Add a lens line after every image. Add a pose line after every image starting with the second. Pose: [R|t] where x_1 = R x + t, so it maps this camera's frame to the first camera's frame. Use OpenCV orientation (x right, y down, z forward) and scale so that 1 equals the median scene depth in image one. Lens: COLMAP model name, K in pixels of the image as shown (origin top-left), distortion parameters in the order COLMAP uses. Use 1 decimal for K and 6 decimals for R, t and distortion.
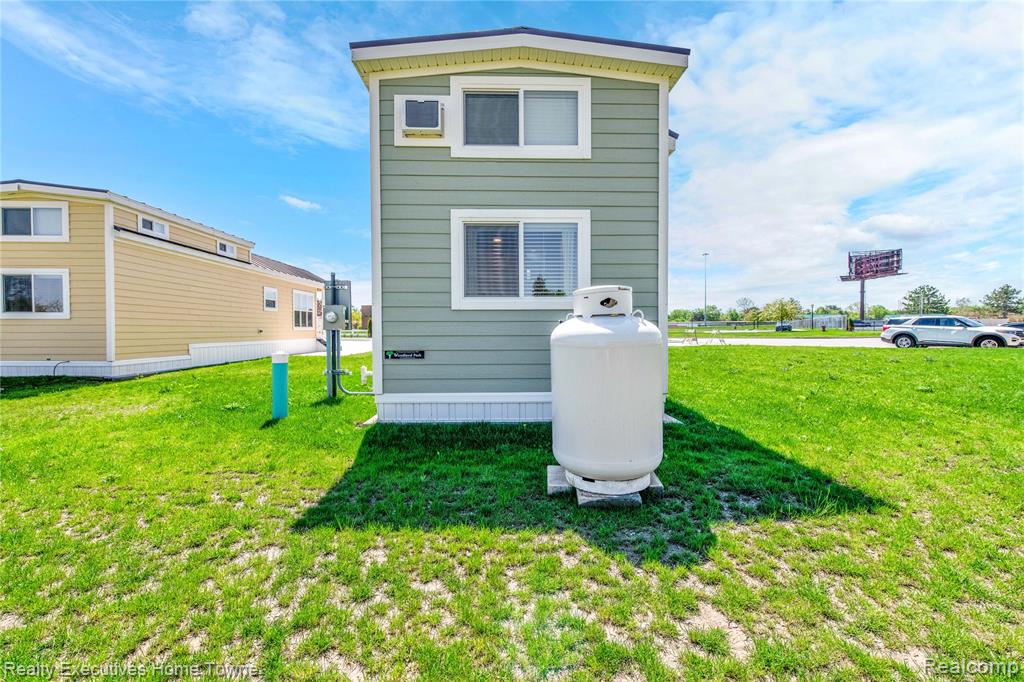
lens RADIAL K [[430.3, 0, 525.9], [0, 430.3, 333.1], [0, 0, 1]] dist [-0.003883, -0.000289]
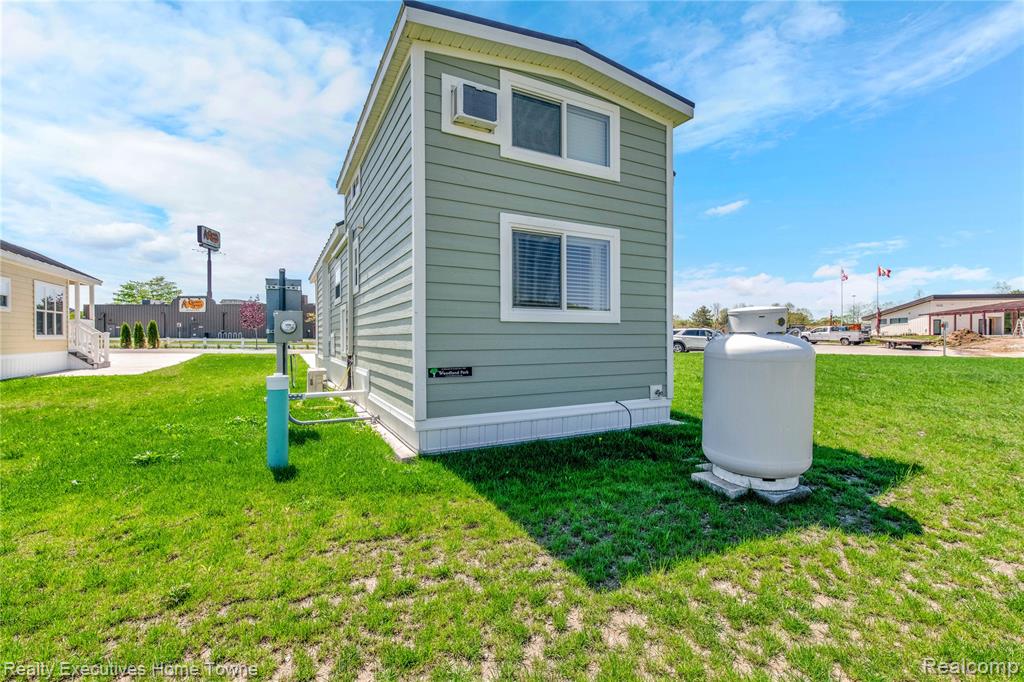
lens RADIAL K [[430.3, 0, 525.9], [0, 430.3, 333.1], [0, 0, 1]] dist [-0.003883, -0.000289]
pose [[0.900122, 0.006060, 0.435596, -0.521740], [0.002048, 0.999833, -0.018141, -0.012648], [-0.435633, 0.017221, 0.899960, 0.150526]]
